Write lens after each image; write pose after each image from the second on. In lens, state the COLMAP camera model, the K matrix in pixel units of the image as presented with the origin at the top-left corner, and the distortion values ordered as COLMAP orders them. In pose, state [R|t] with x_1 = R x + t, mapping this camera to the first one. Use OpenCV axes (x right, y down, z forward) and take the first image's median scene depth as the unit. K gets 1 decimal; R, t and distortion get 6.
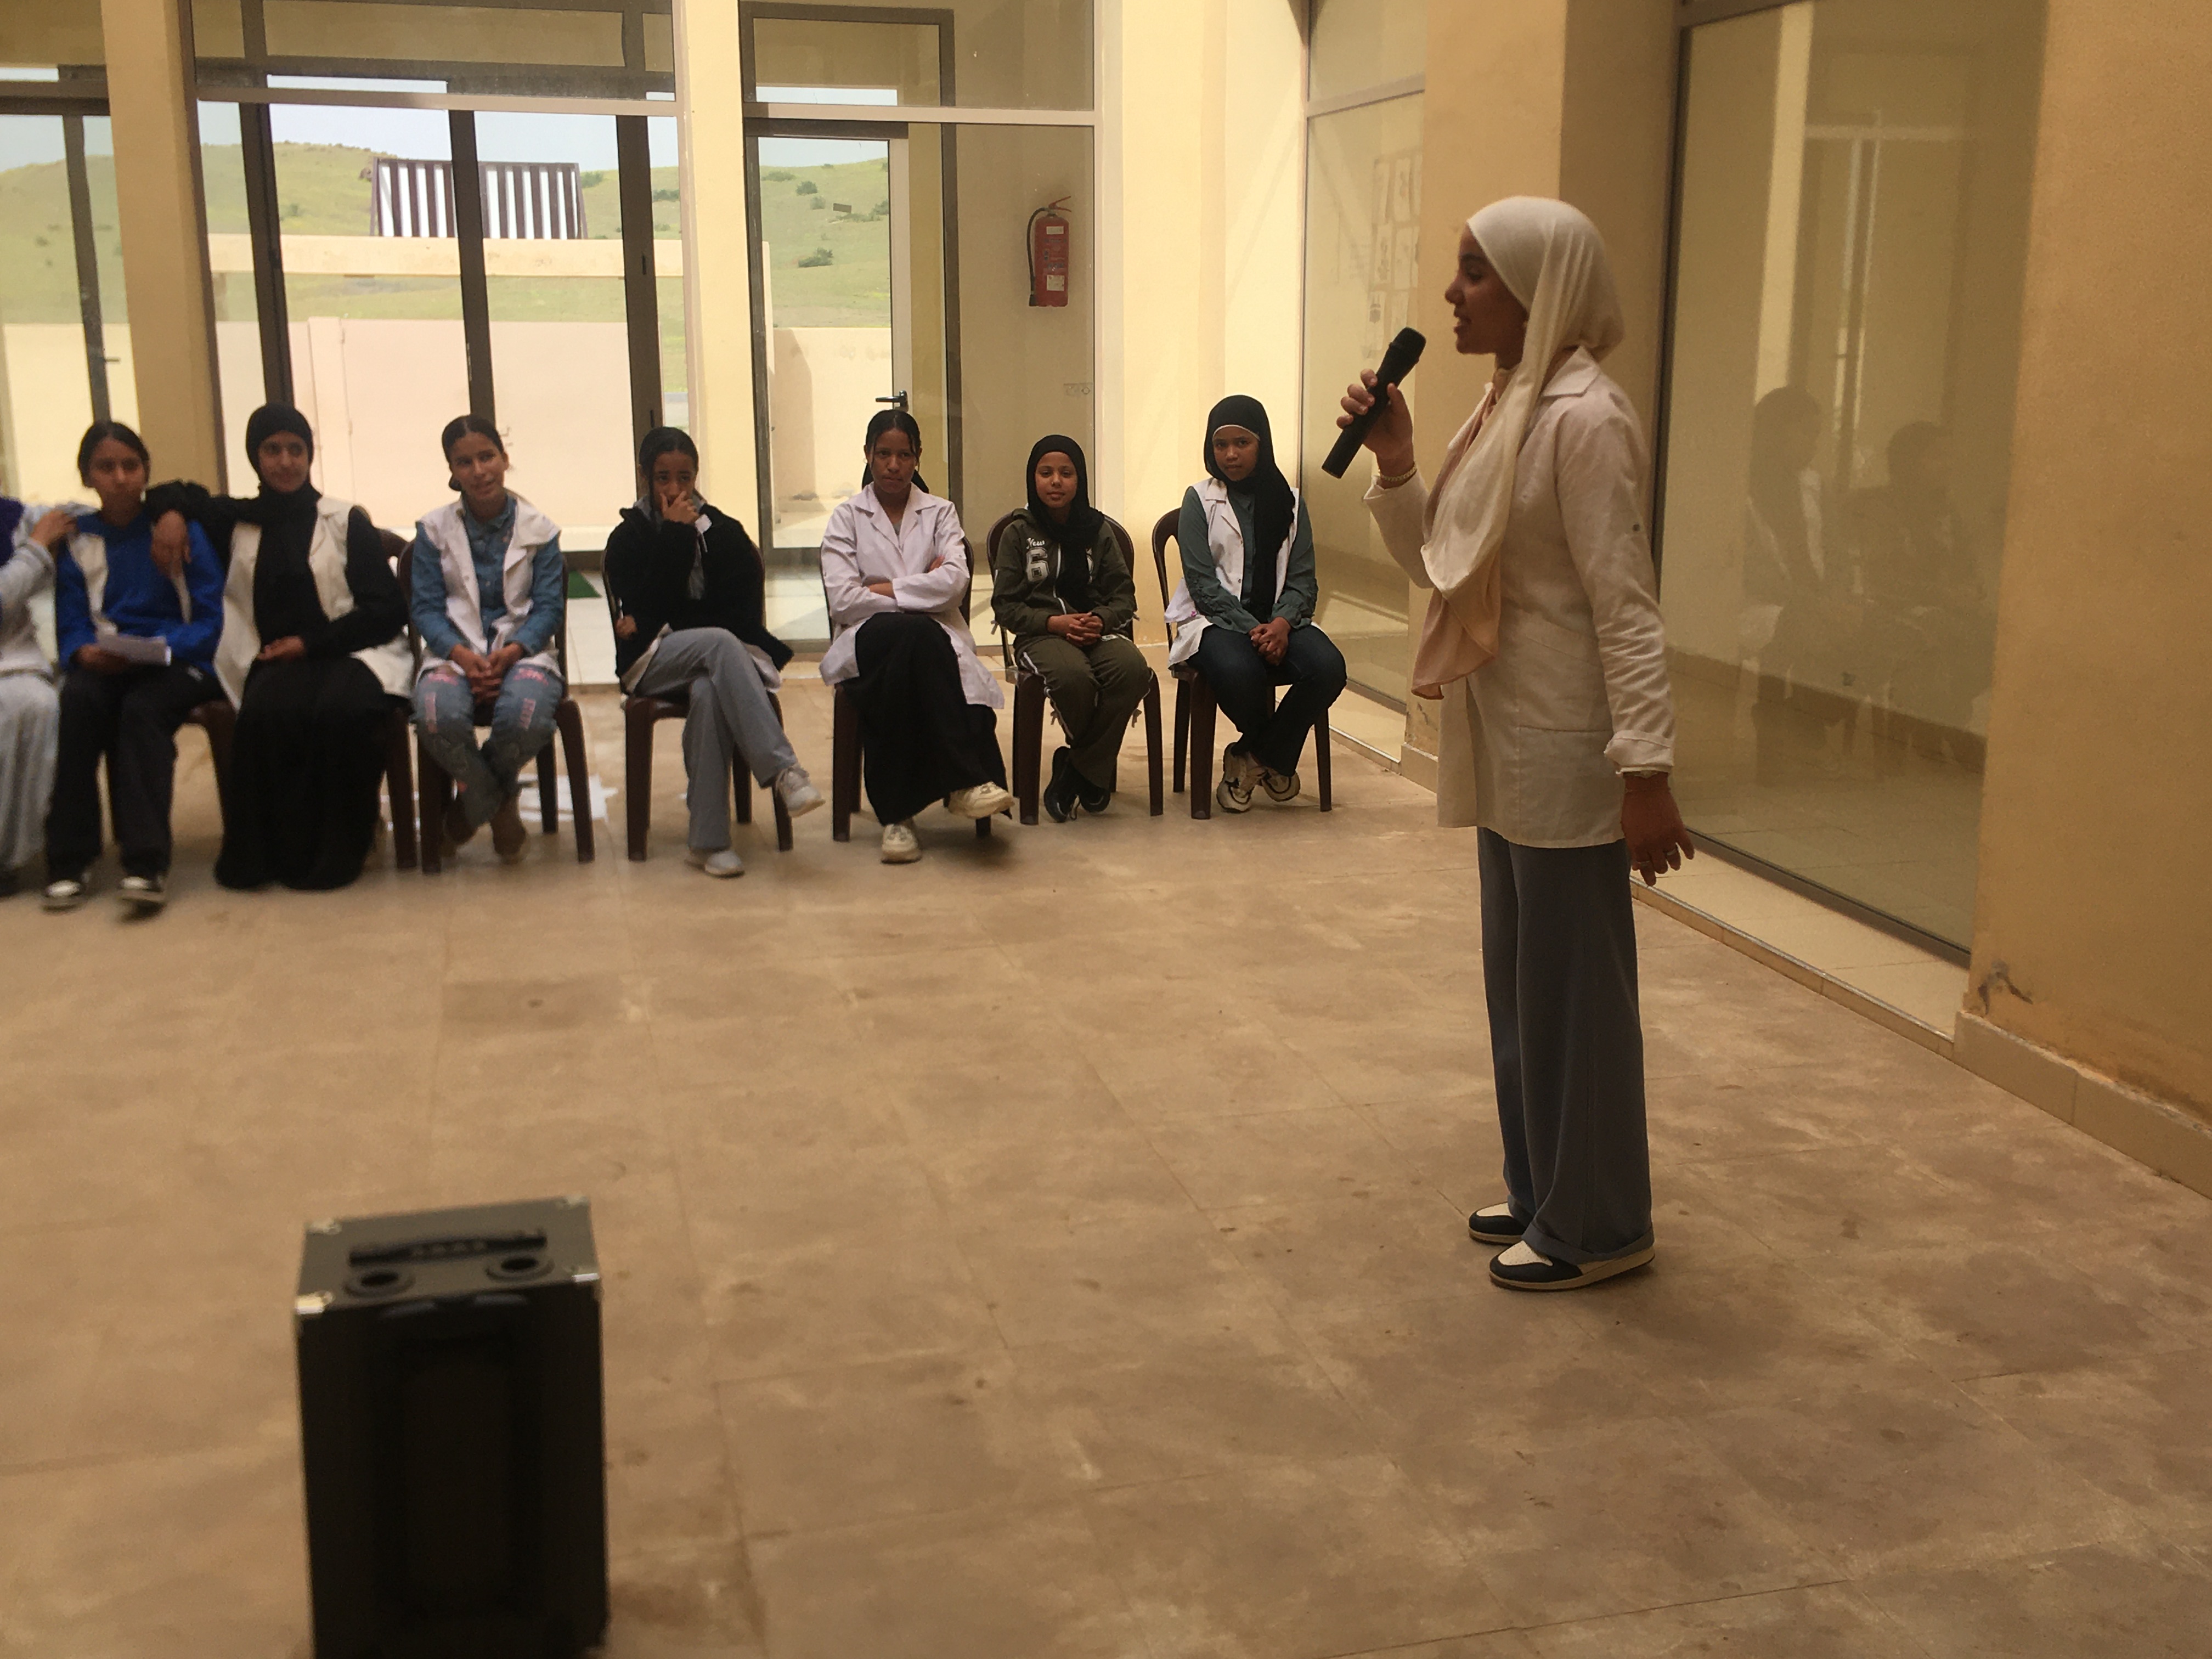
lens RADIAL K [[2243.0, 0, 1109.9], [0, 2243.0, 842.1], [0, 0, 1]] dist [0.042055, 0.000000]
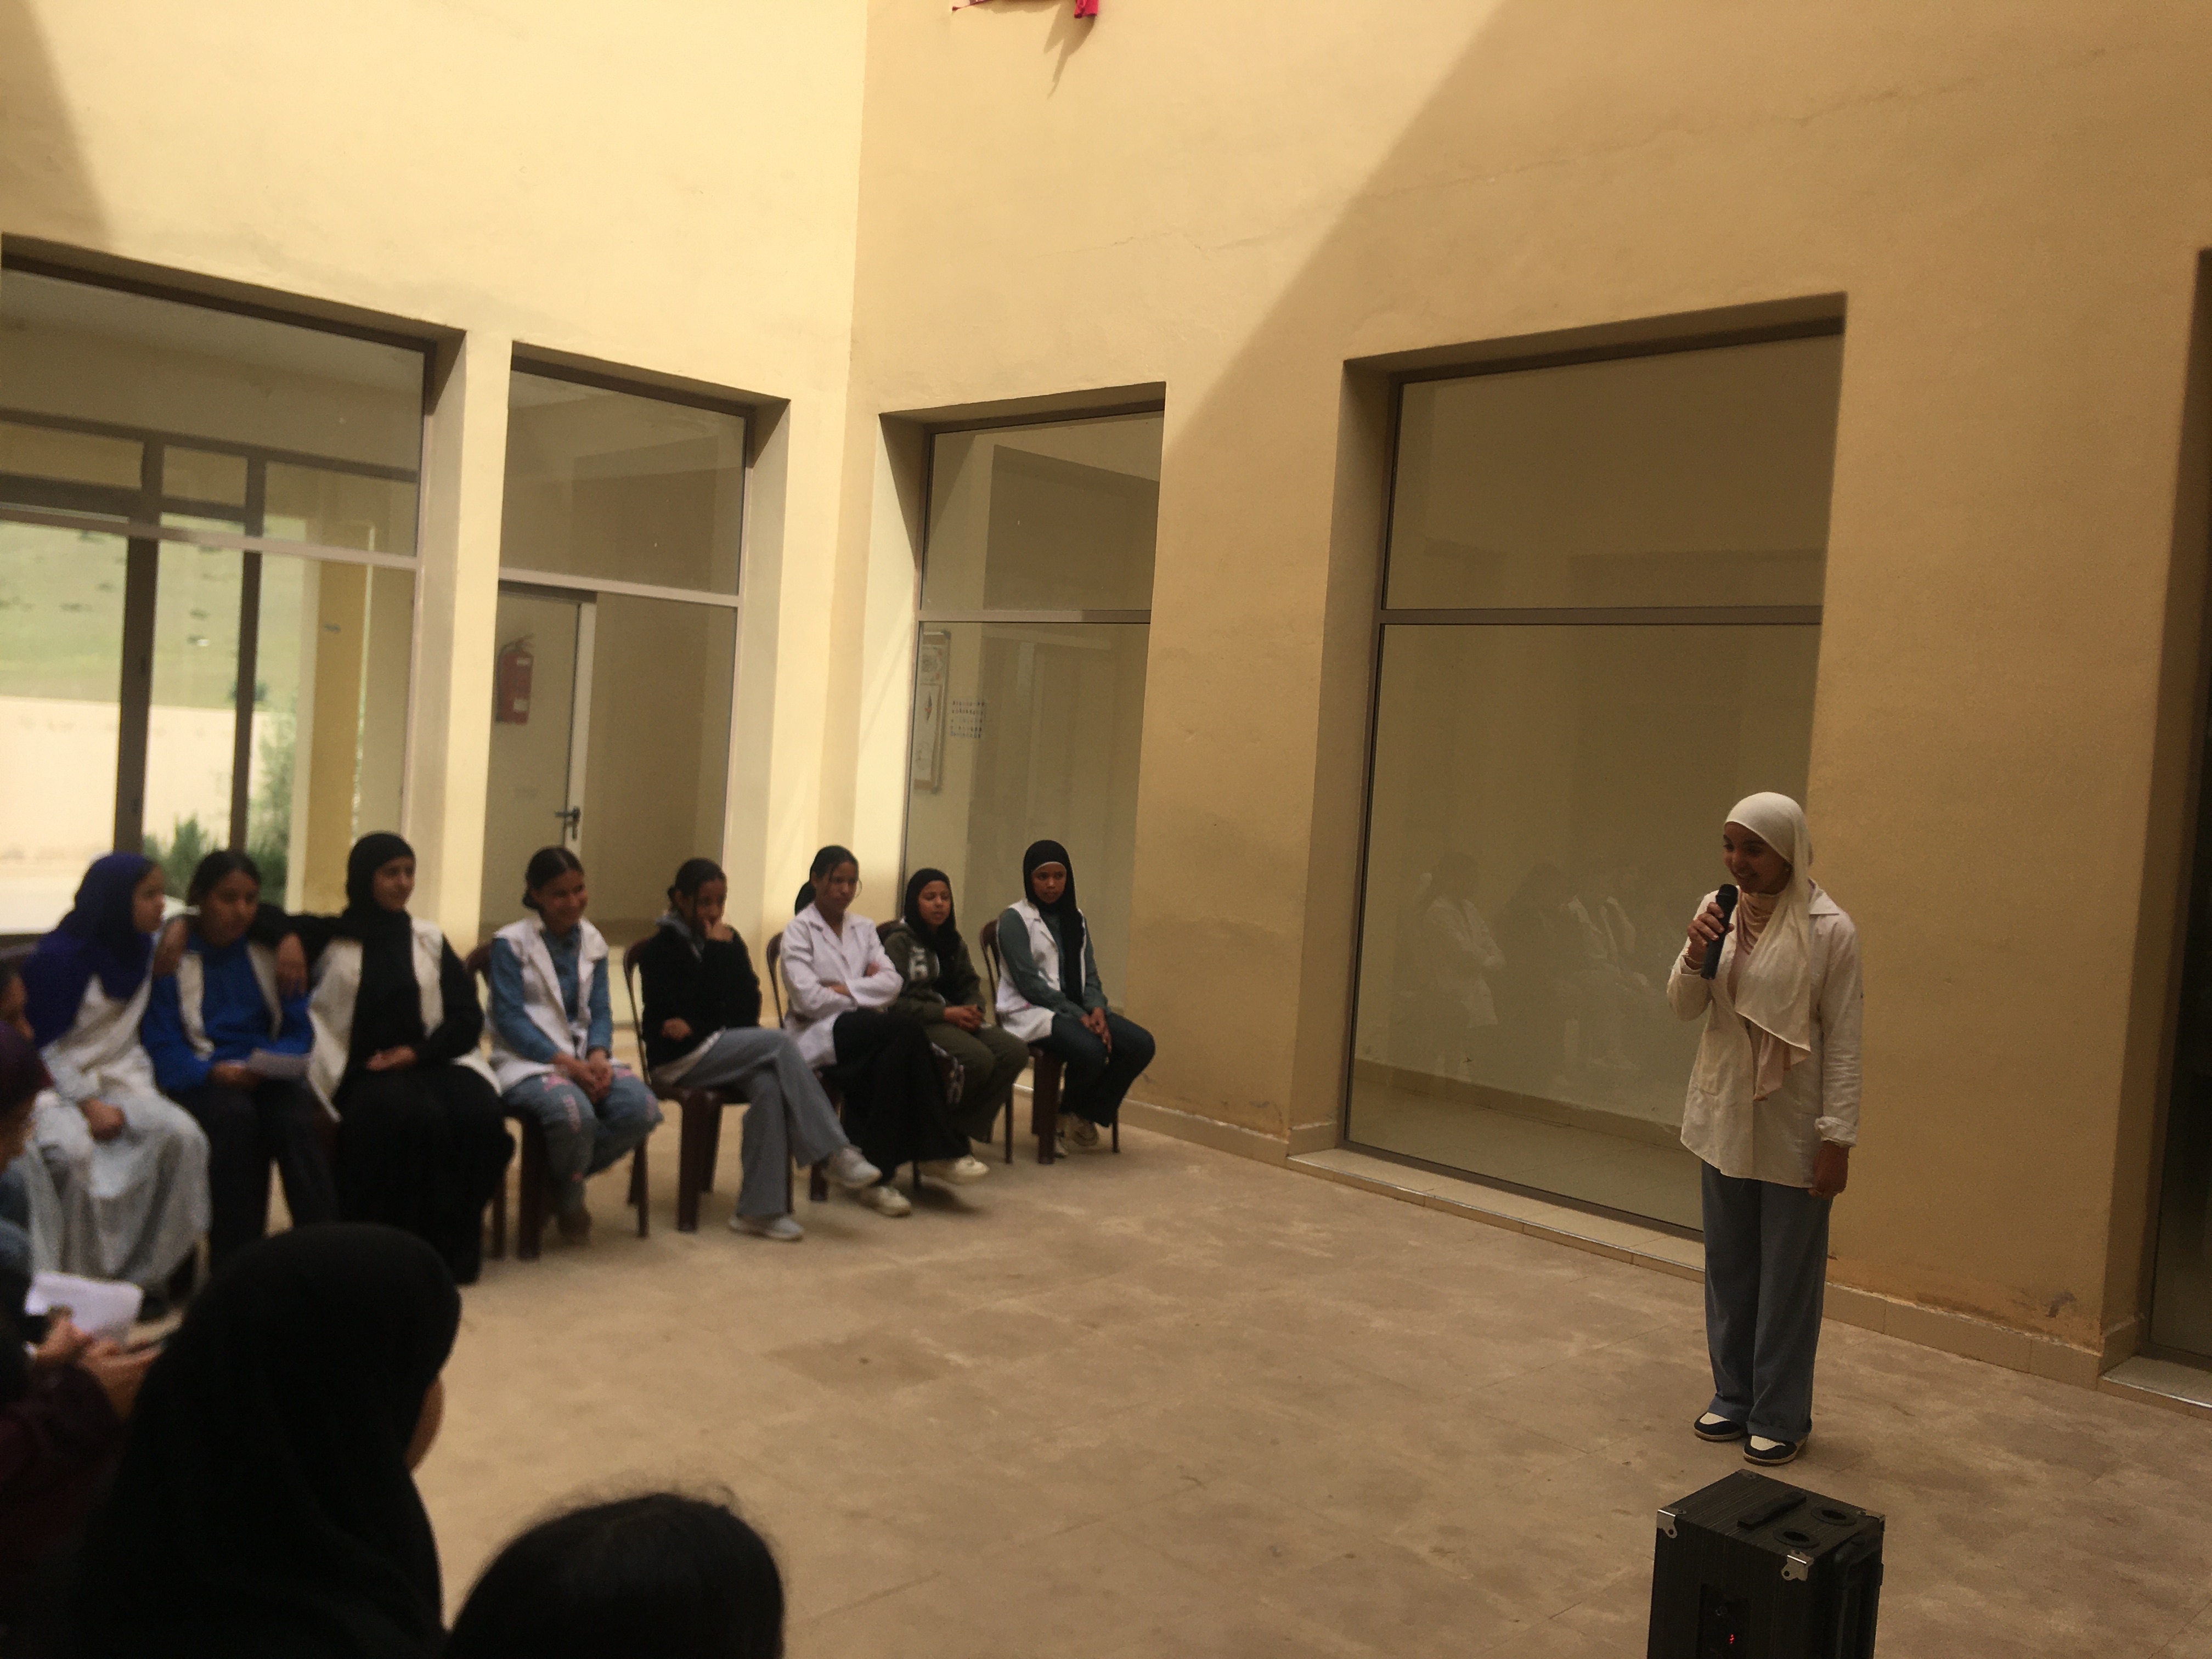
lens RADIAL K [[1865.3, 0, 1100.6], [0, 1865.3, 833.0], [0, 0, 1]] dist [0.096011, -0.159784]
pose [[0.862606, 0.033835, 0.504743, -0.660189], [0.050198, 0.987111, -0.151959, -0.045753], [-0.503379, 0.156417, 0.849790, 0.054655]]
